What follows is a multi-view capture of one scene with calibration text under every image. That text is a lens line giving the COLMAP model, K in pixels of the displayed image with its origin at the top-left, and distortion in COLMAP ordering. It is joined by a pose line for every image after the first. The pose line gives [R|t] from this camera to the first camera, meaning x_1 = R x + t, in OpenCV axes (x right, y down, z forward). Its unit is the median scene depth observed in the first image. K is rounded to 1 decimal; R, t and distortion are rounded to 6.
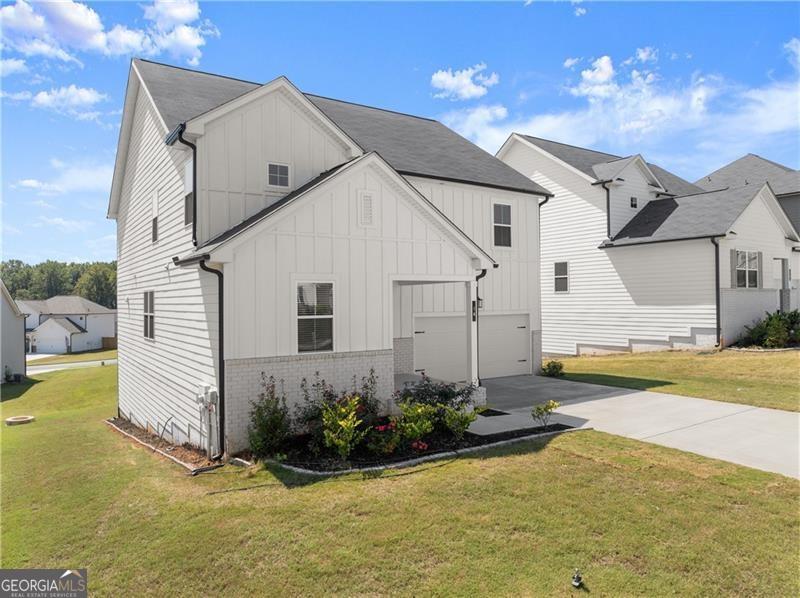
lens RADIAL K [[559.9, 0, 402.0], [0, 559.9, 297.1], [0, 0, 1]] dist [-0.038307, 0.004365]
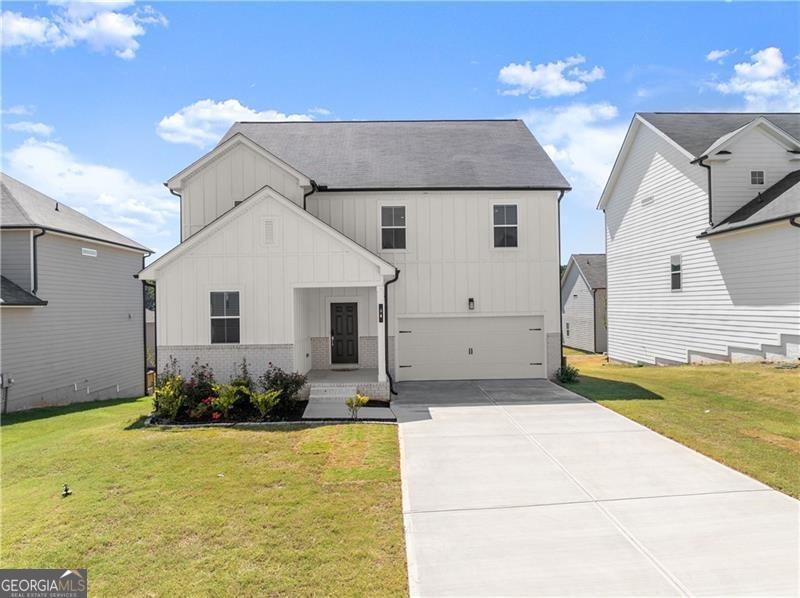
lens RADIAL K [[559.9, 0, 402.0], [0, 559.9, 297.1], [0, 0, 1]] dist [-0.038307, 0.004365]
pose [[0.844518, -0.010515, -0.535425, 0.458027], [0.012290, 0.999924, -0.000253, -0.003582], [0.535387, -0.006367, 0.844583, 0.053177]]
